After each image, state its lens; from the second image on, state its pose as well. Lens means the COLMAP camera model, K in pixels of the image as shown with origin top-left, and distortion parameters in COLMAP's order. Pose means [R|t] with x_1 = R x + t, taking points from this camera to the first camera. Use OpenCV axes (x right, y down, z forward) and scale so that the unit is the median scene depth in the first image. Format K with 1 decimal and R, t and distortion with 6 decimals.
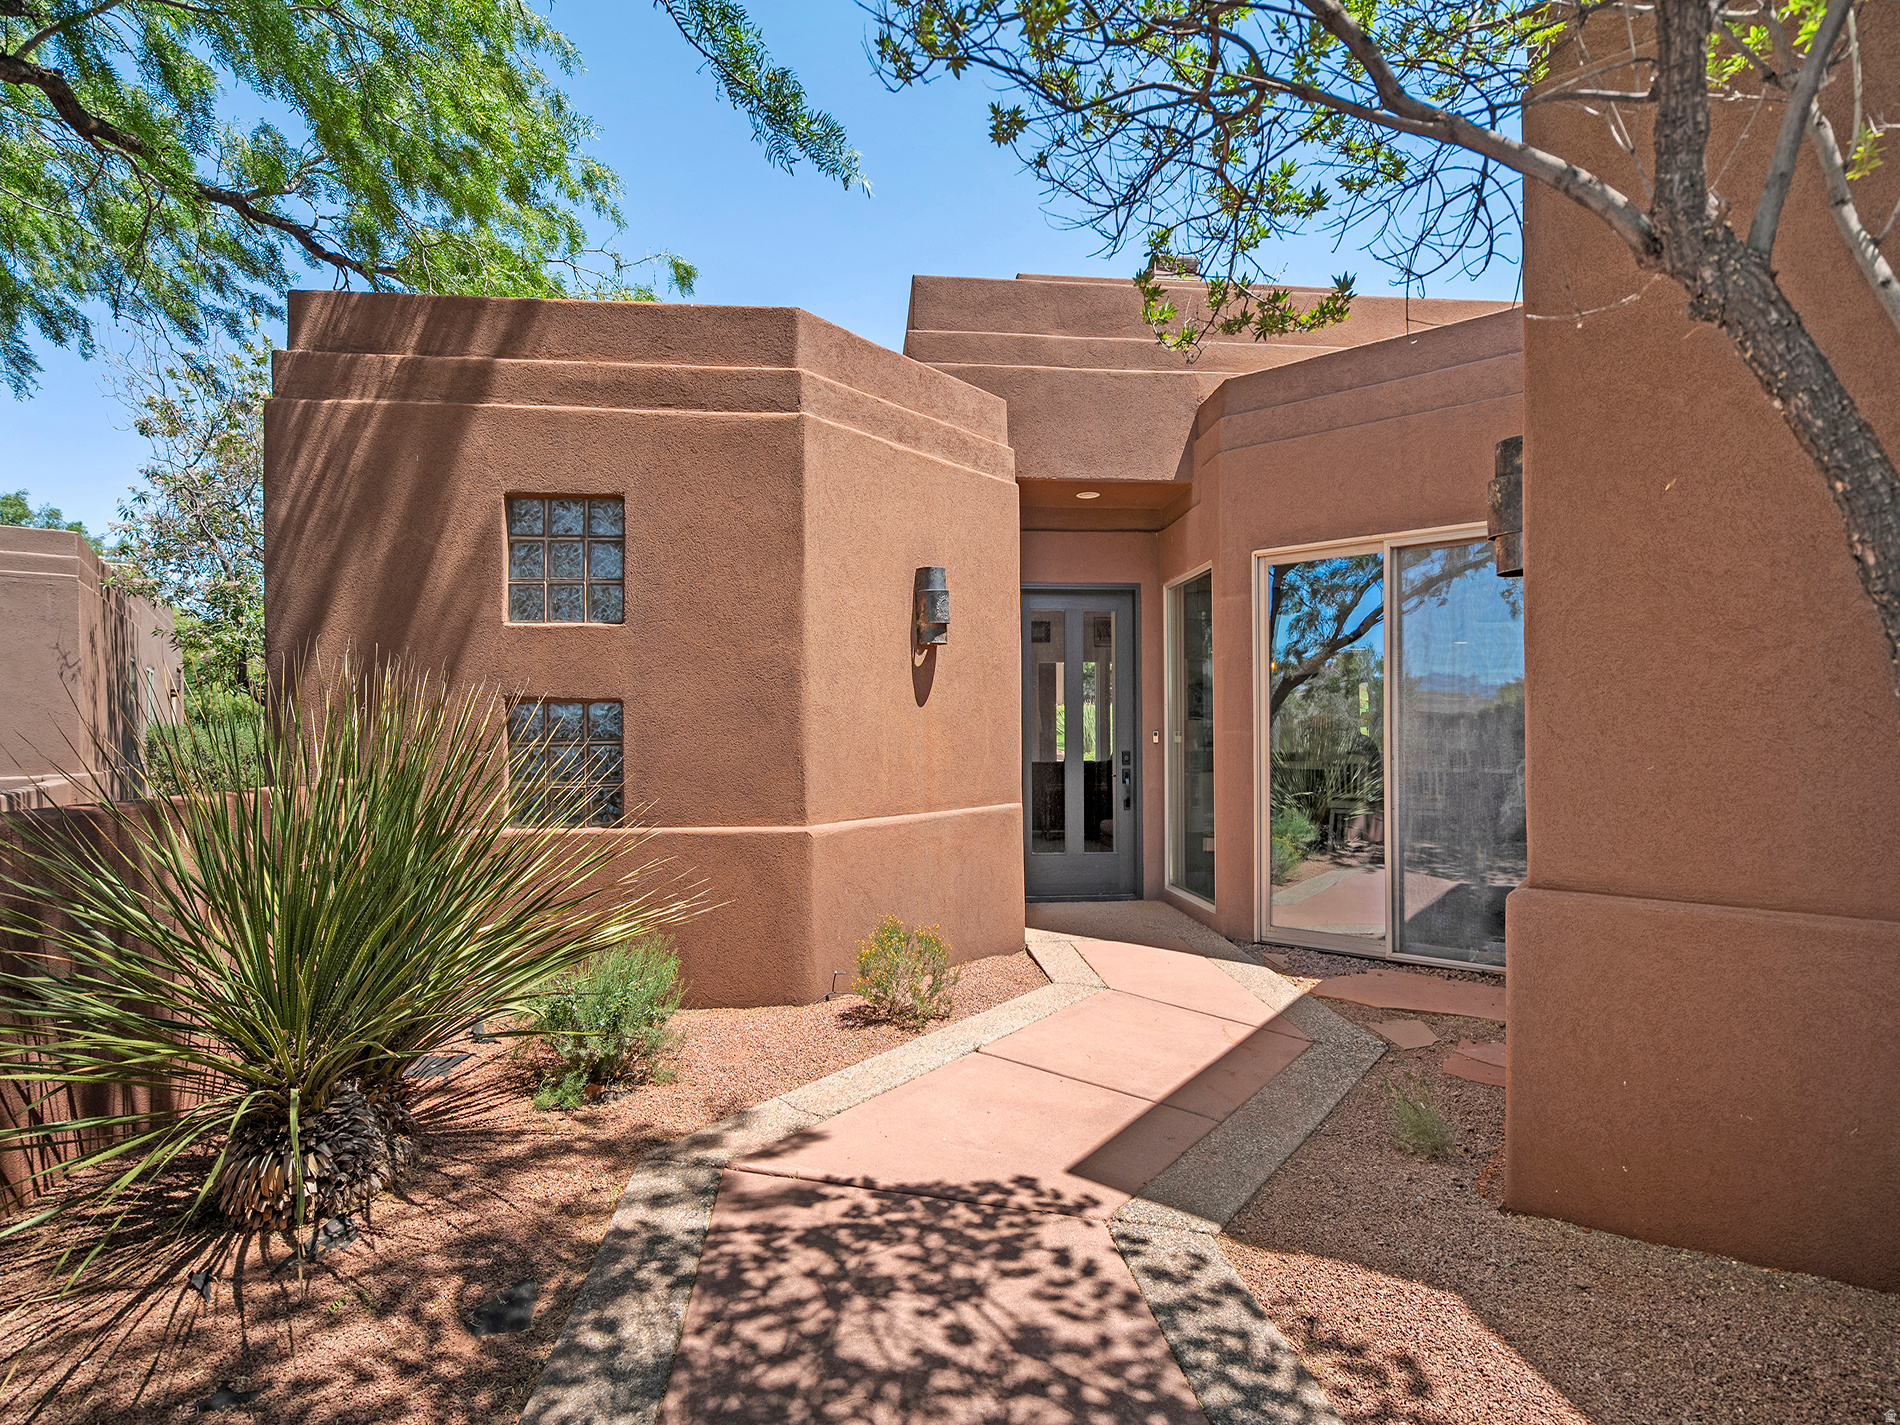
lens RADIAL K [[924.8, 0, 945.2], [0, 924.8, 715.1], [0, 0, 1]] dist [-0.004861, -0.000288]
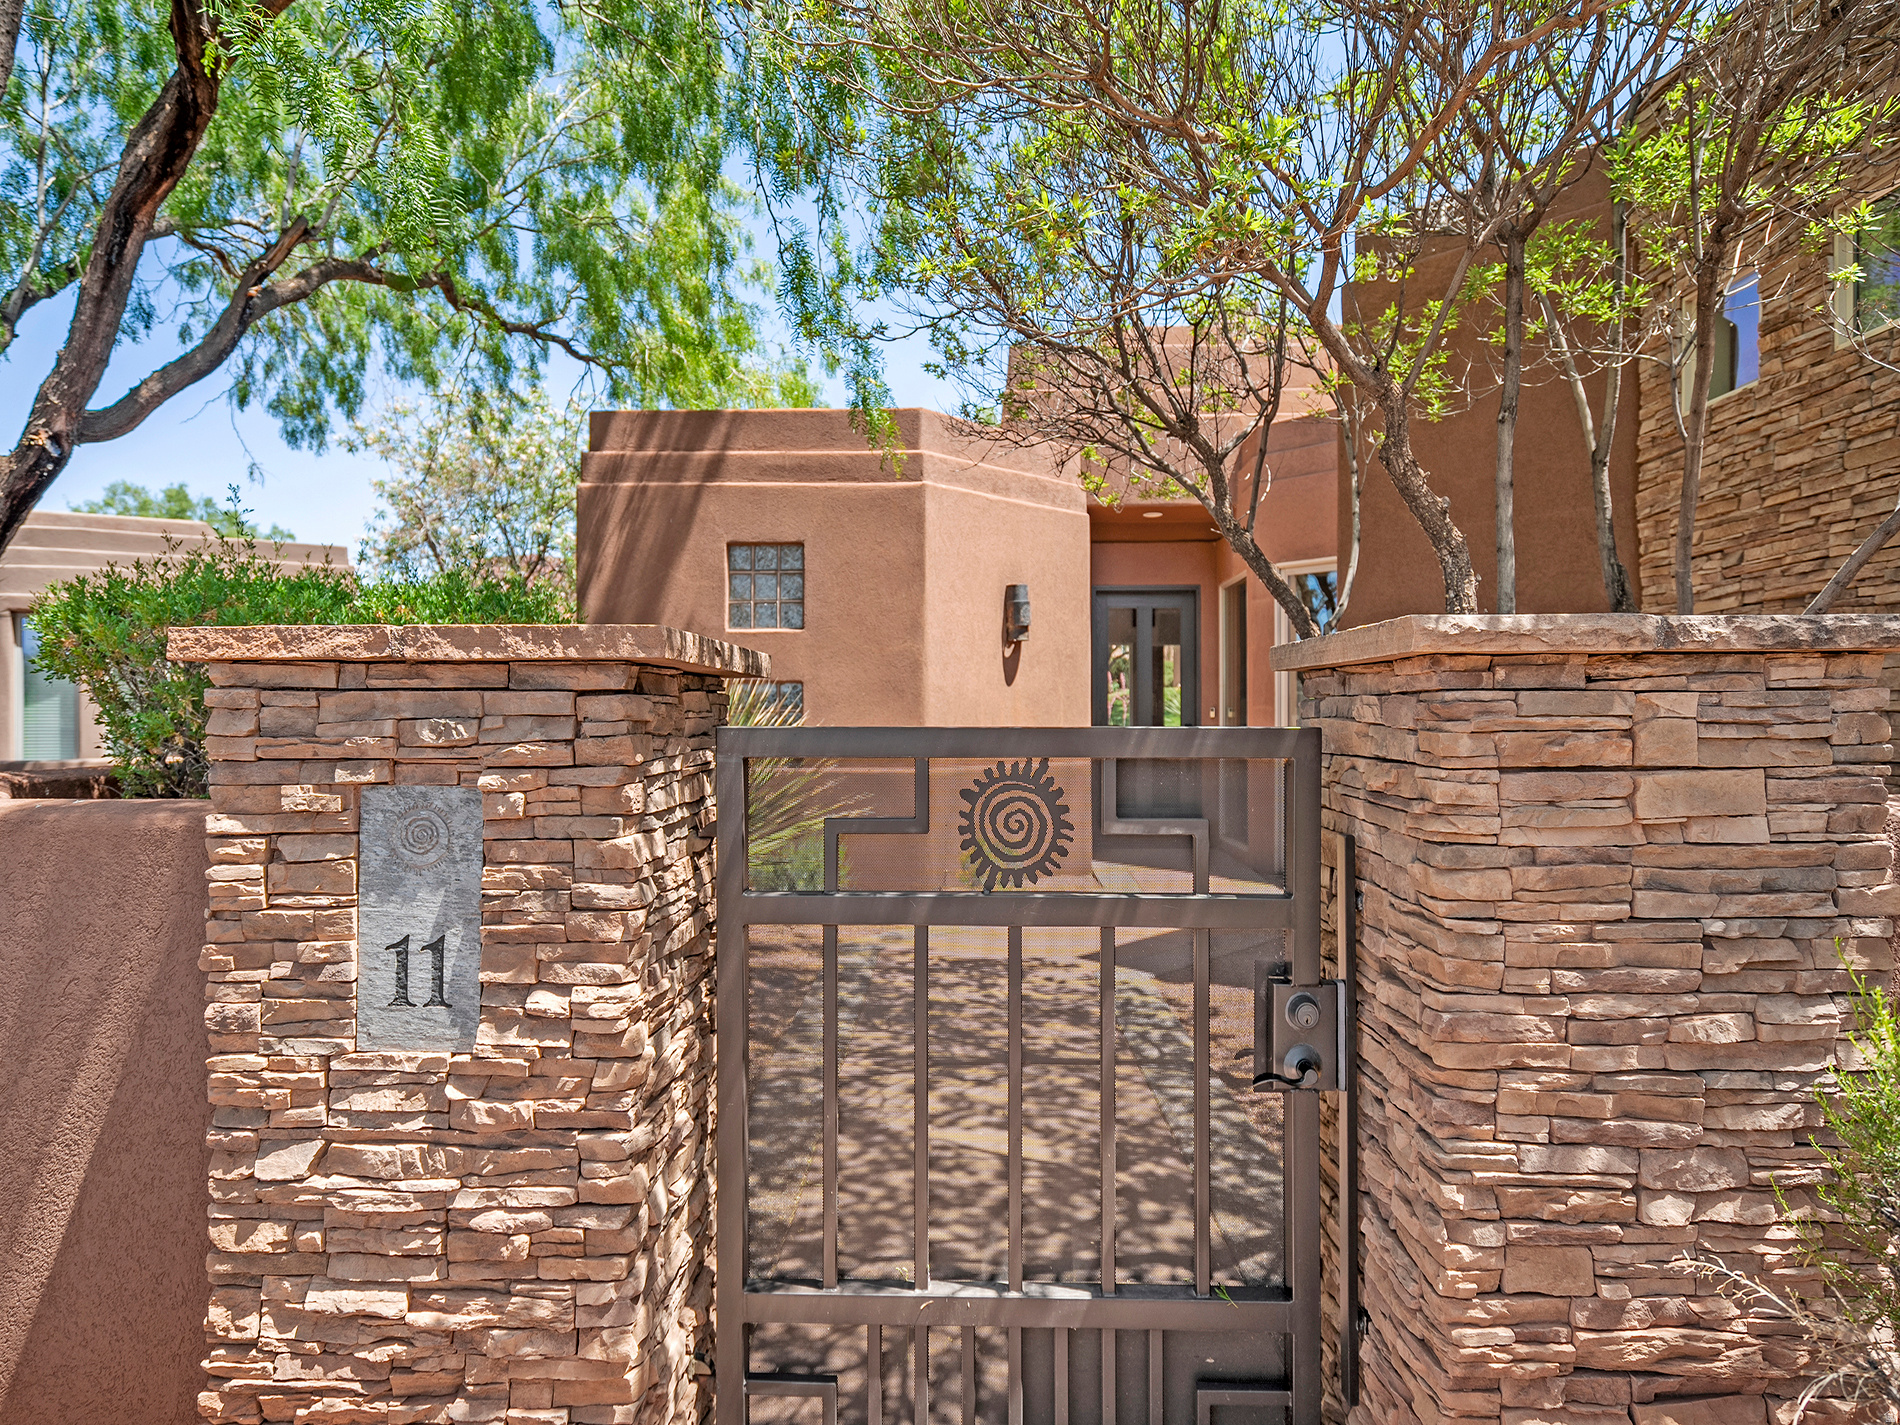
lens RADIAL K [[1065.5, 0, 948.6], [0, 1065.5, 703.8], [0, 0, 1]] dist [-0.001752, -0.000036]
pose [[0.992985, 0.003076, -0.118203, 0.071744], [-0.002515, 0.999985, 0.004891, 0.008766], [0.118216, -0.004559, 0.992977, -0.576282]]
